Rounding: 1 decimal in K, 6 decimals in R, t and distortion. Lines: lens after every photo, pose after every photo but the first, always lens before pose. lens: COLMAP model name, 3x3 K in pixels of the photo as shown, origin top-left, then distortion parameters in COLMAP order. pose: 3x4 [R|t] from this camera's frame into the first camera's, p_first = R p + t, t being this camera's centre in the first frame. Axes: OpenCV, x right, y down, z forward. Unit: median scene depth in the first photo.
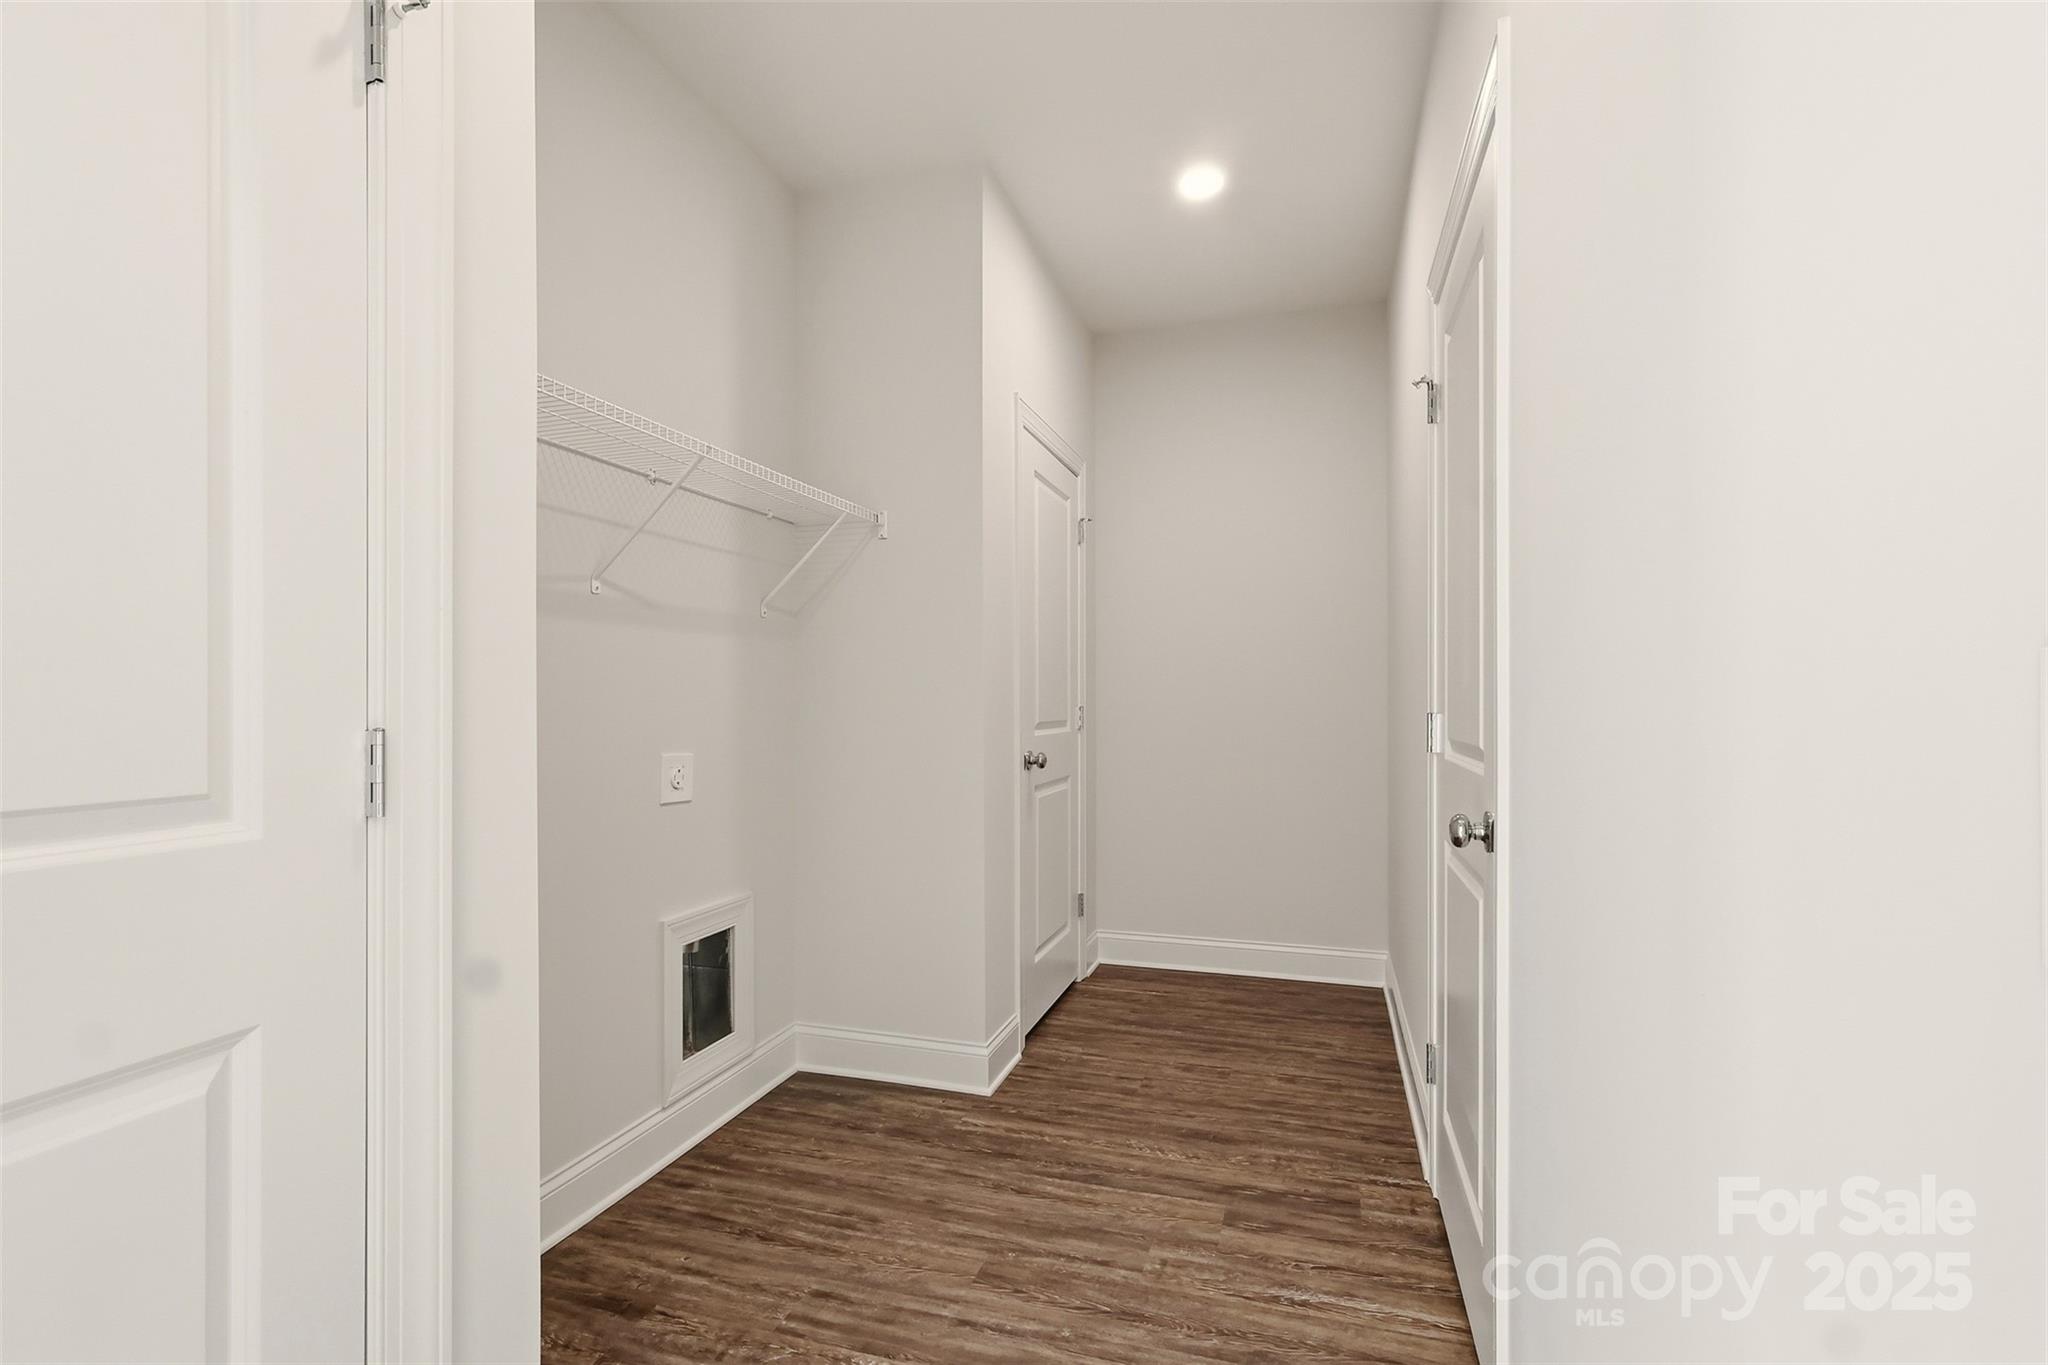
lens RADIAL K [[967.1, 0, 1019.4], [0, 967.1, 691.9], [0, 0, 1]] dist [0.001023, 0.000151]
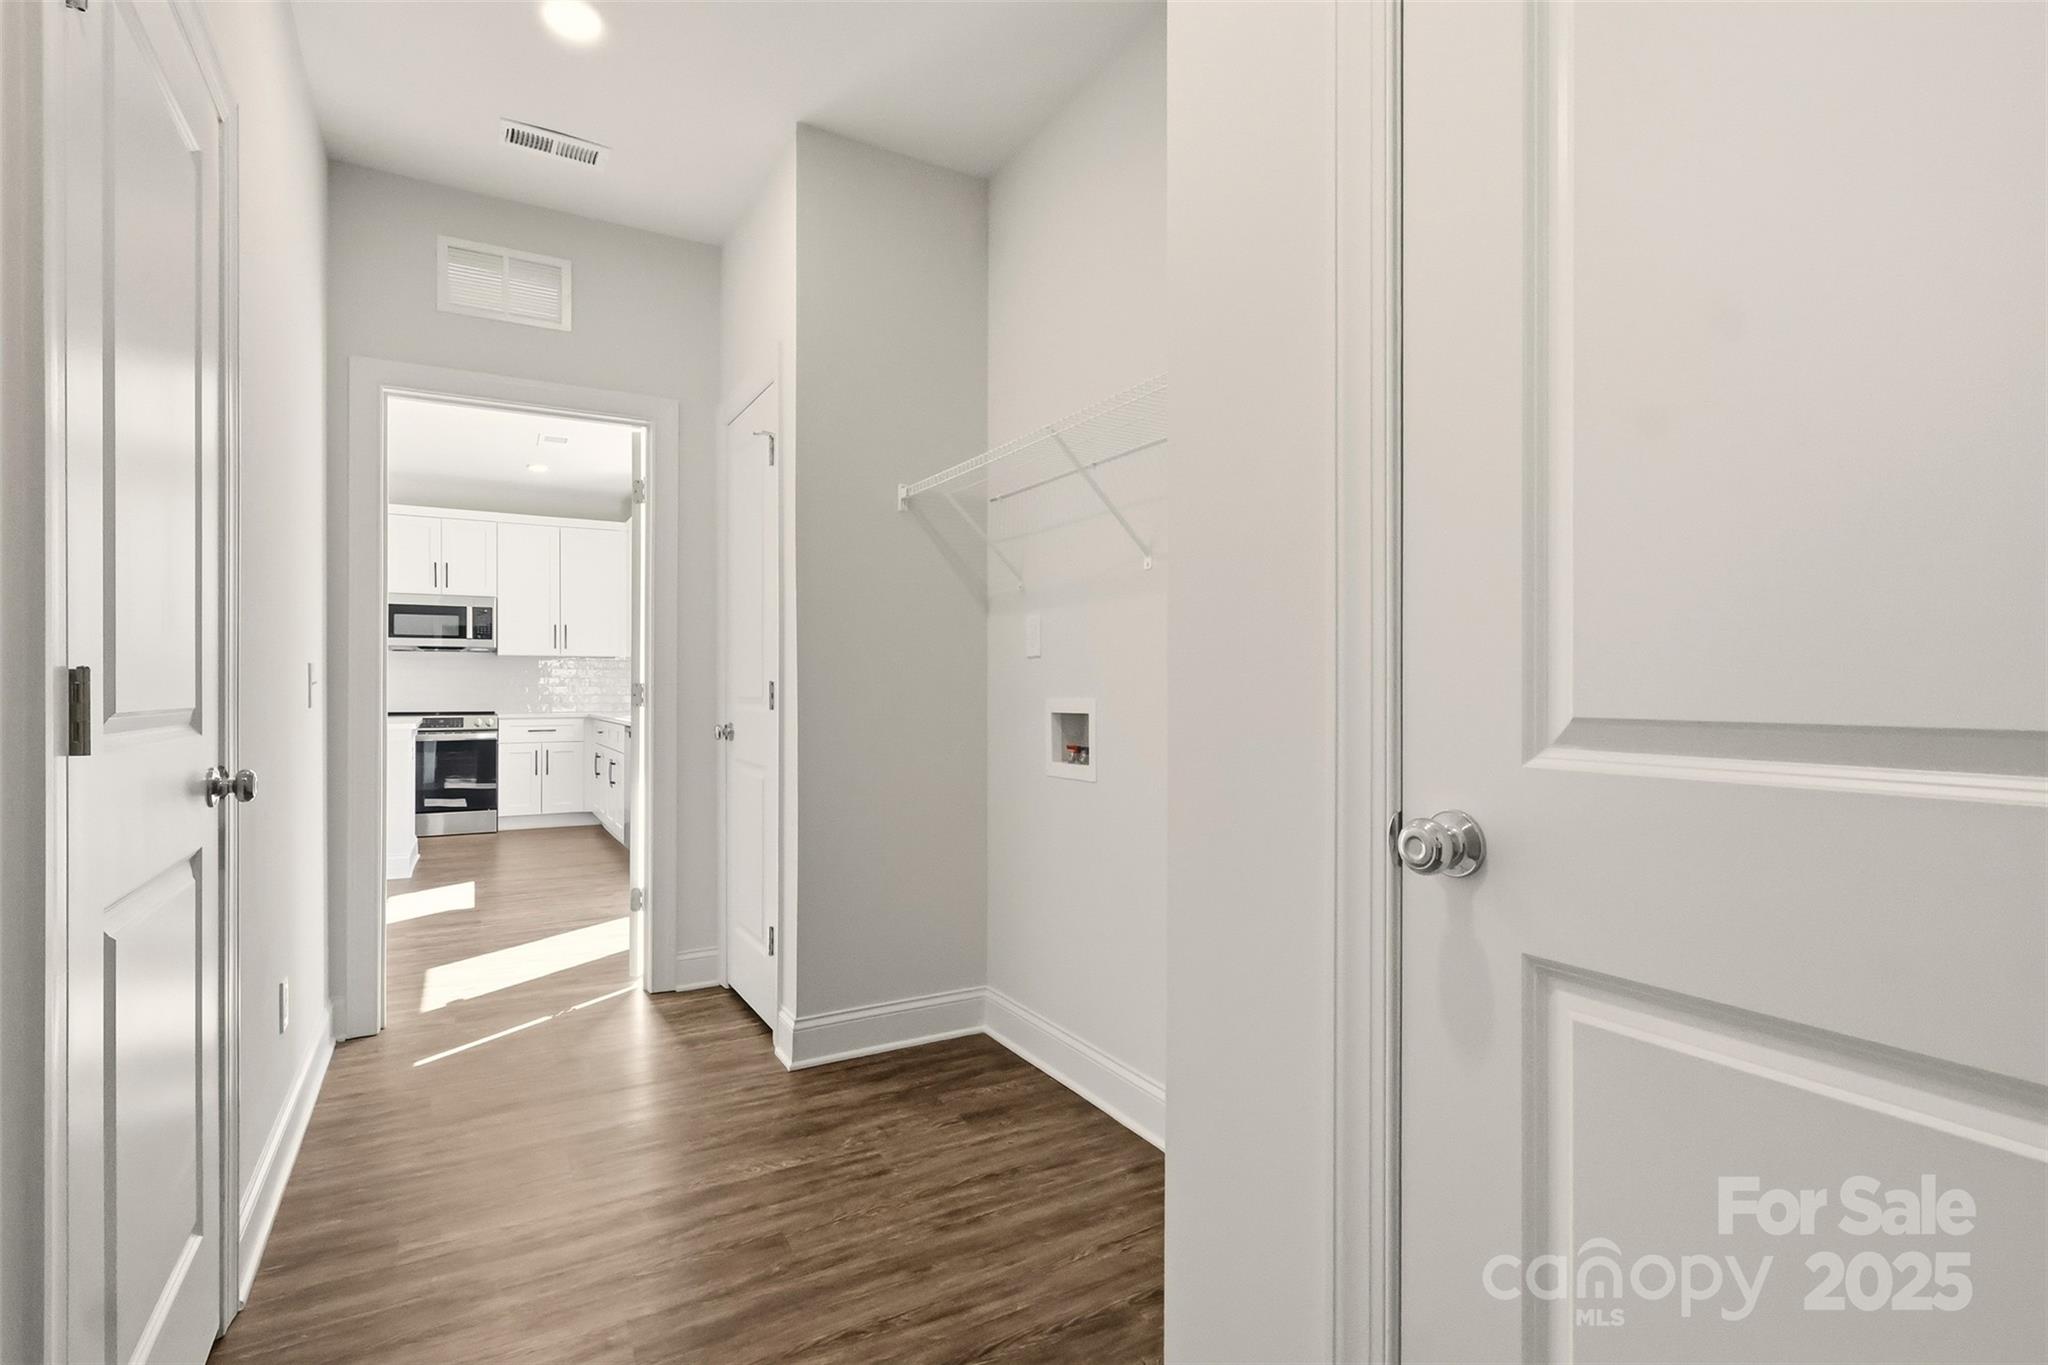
lens RADIAL K [[967.1, 0, 1009.9], [0, 967.1, 684.1], [0, 0, 1]] dist [0.001023, 0.000151]
pose [[-0.682404, -0.002923, -0.730969, 0.491269], [0.006539, 0.999928, -0.010103, 0.040862], [0.730946, -0.011674, -0.682336, 1.727834]]
